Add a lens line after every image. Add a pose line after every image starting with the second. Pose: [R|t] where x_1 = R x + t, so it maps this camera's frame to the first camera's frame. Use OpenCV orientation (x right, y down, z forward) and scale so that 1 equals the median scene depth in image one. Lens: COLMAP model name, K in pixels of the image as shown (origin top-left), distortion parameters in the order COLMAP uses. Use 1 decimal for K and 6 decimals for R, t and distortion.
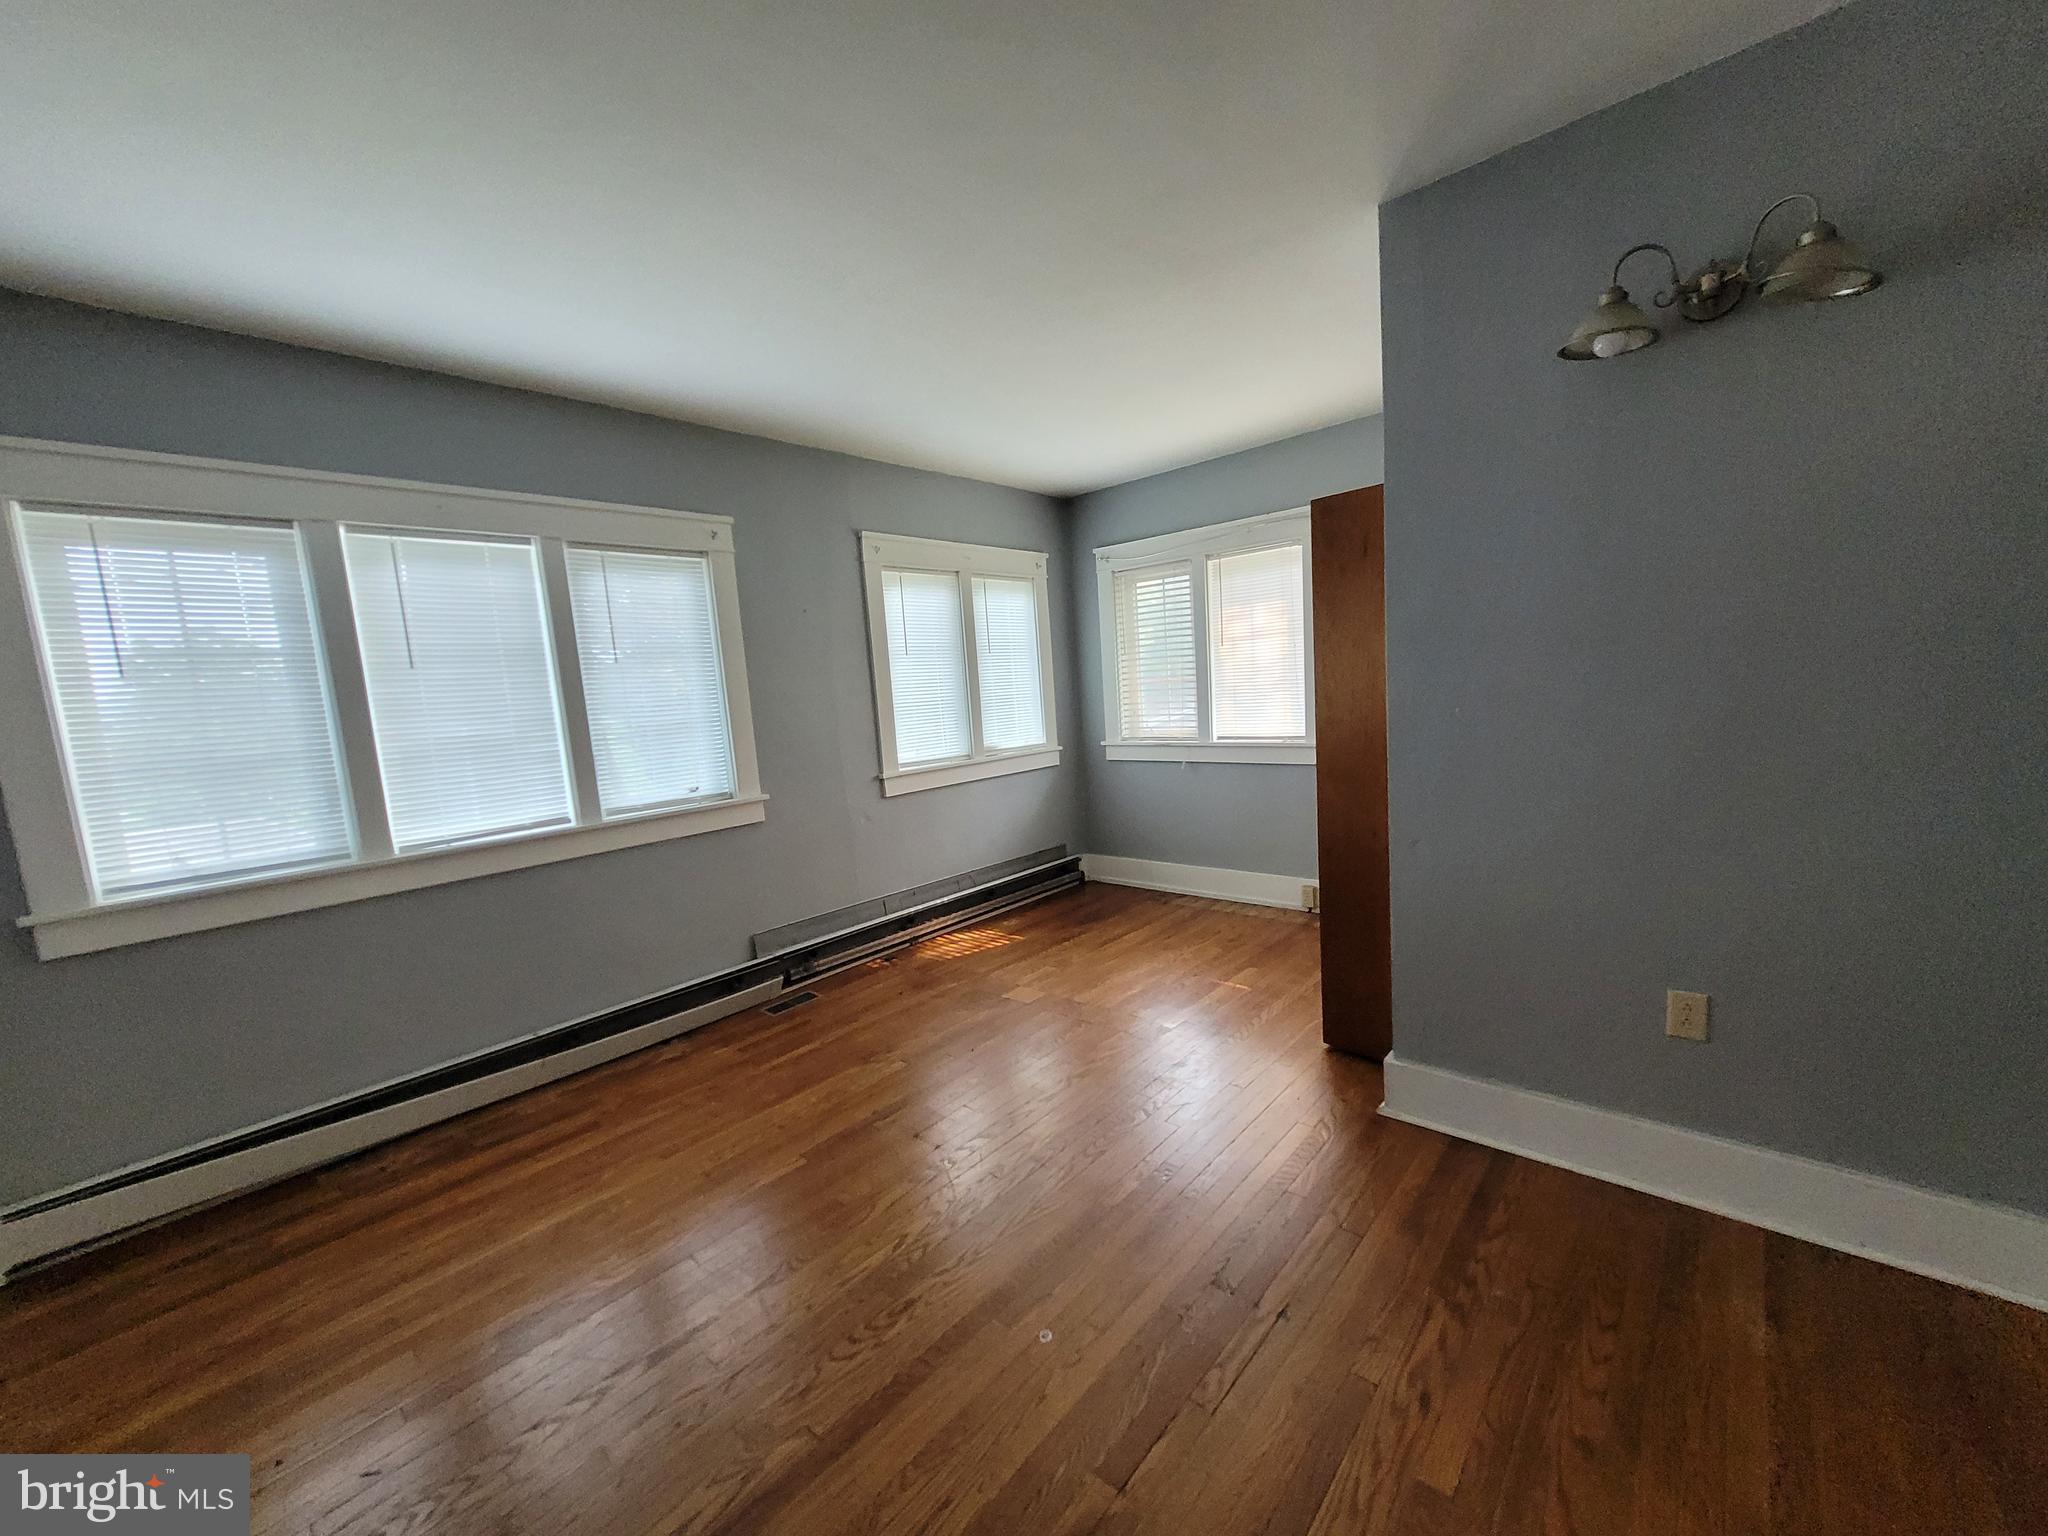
lens RADIAL K [[794.1, 0, 1023.5], [0, 794.1, 780.3], [0, 0, 1]] dist [0.000393, -0.000005]
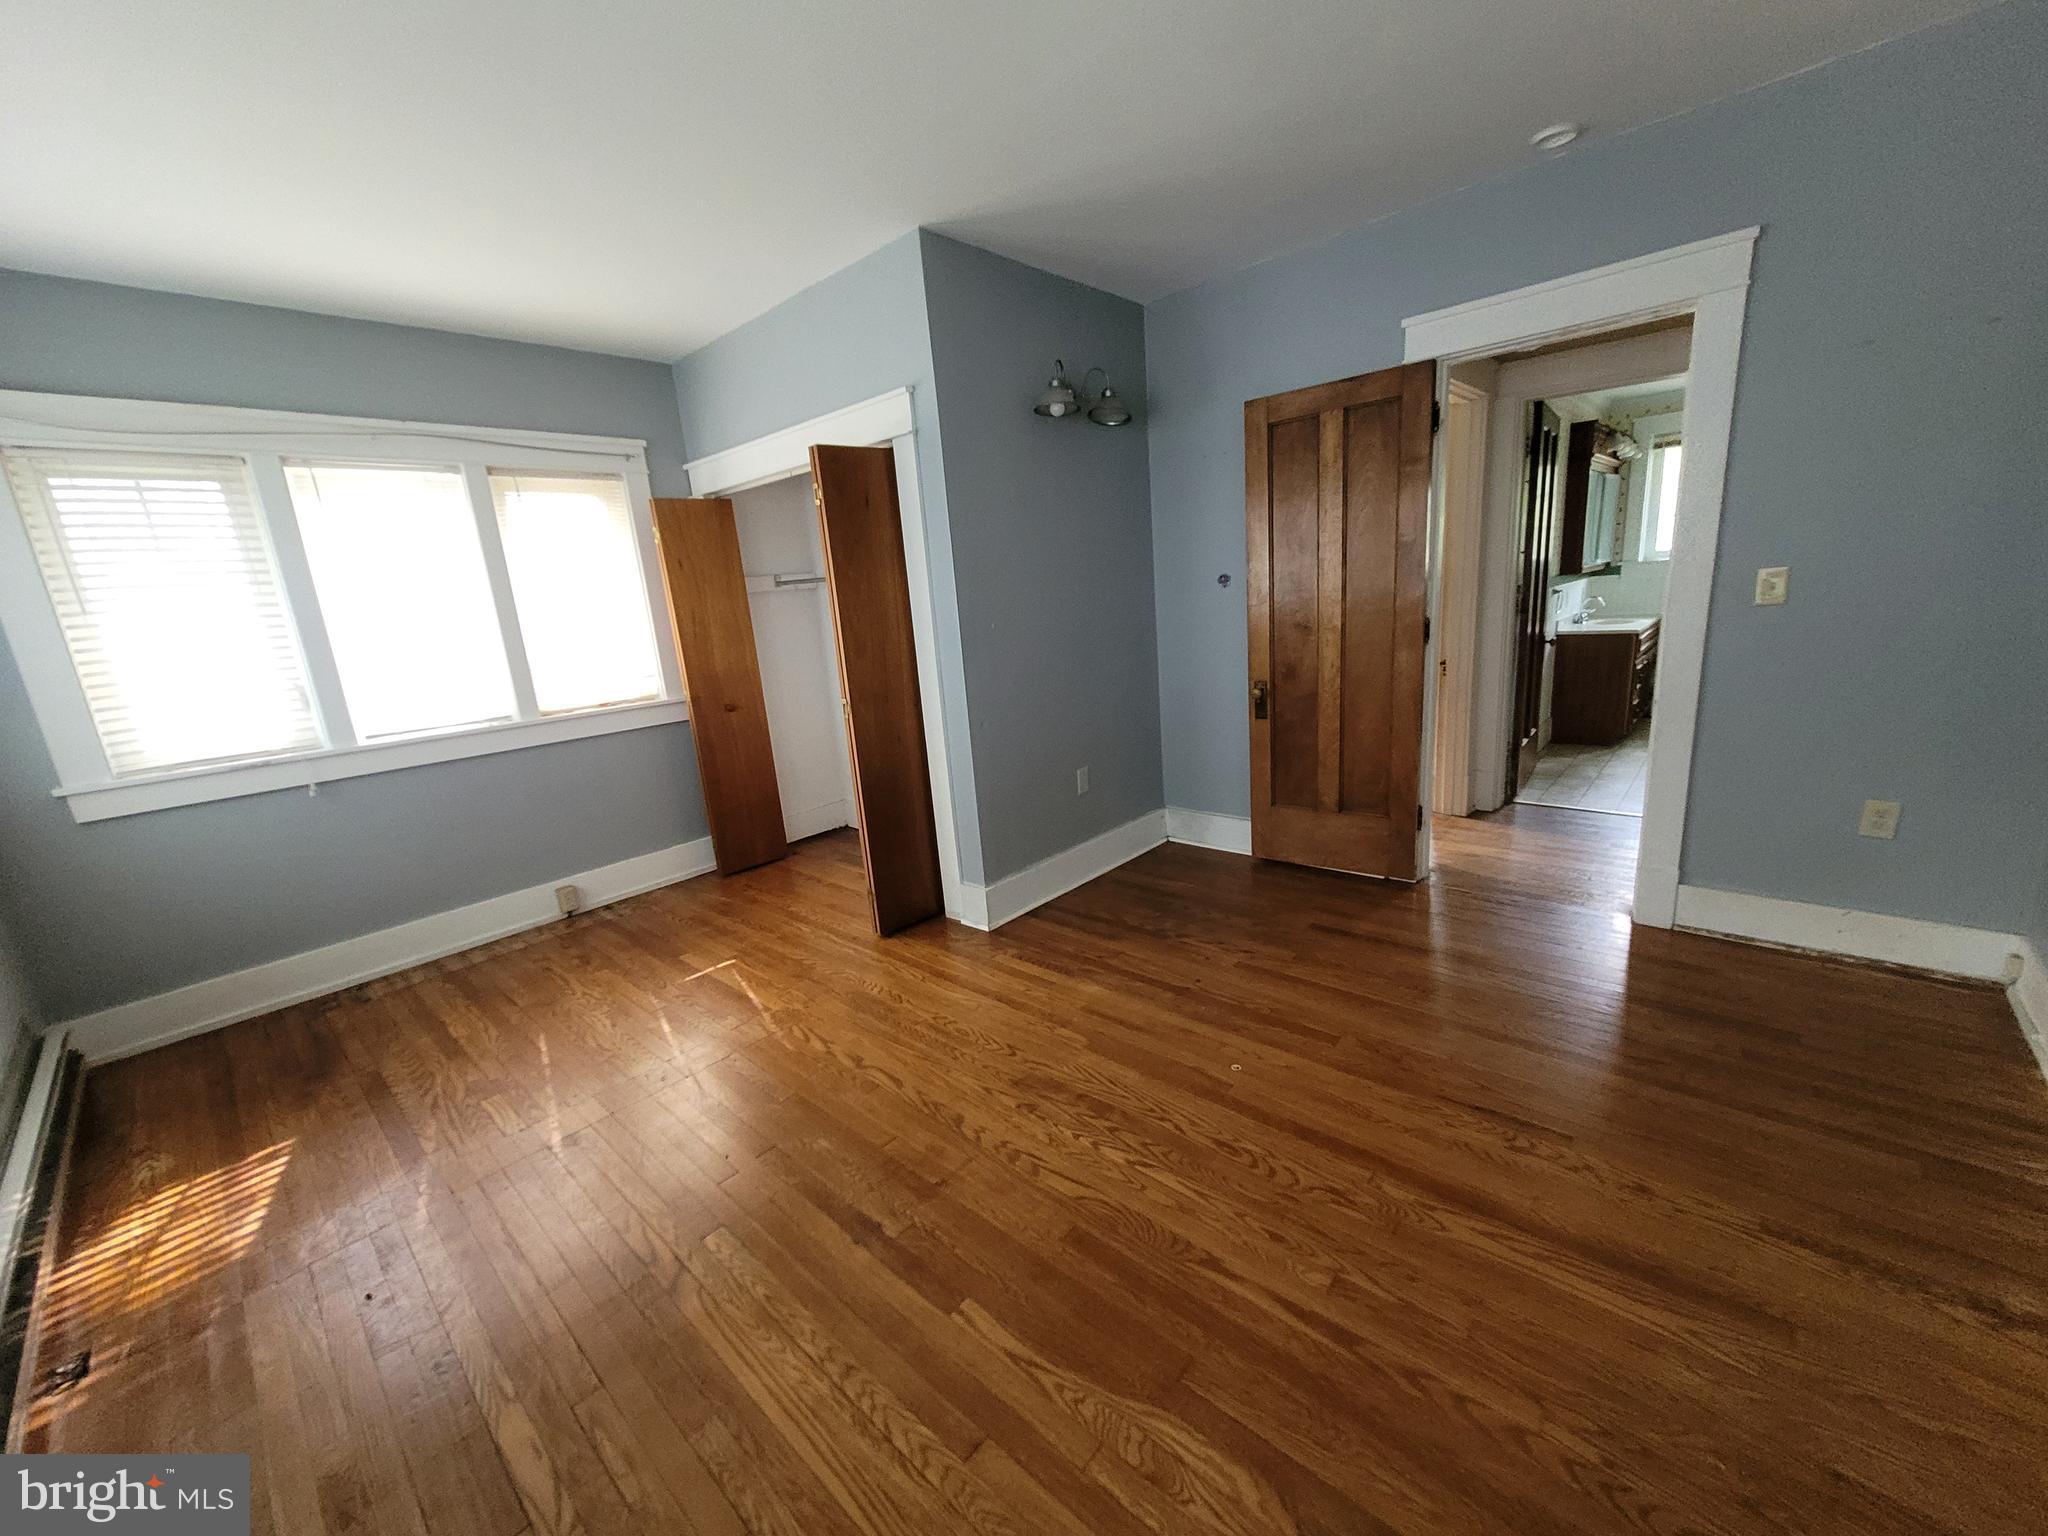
lens RADIAL K [[794.1, 0, 1023.5], [0, 794.1, 780.3], [0, 0, 1]] dist [0.000393, -0.000005]
pose [[0.013066, -0.161844, 0.986730, -0.523212], [0.196094, 0.968067, 0.156186, -0.017372], [-0.980498, 0.191451, 0.044385, 0.519916]]
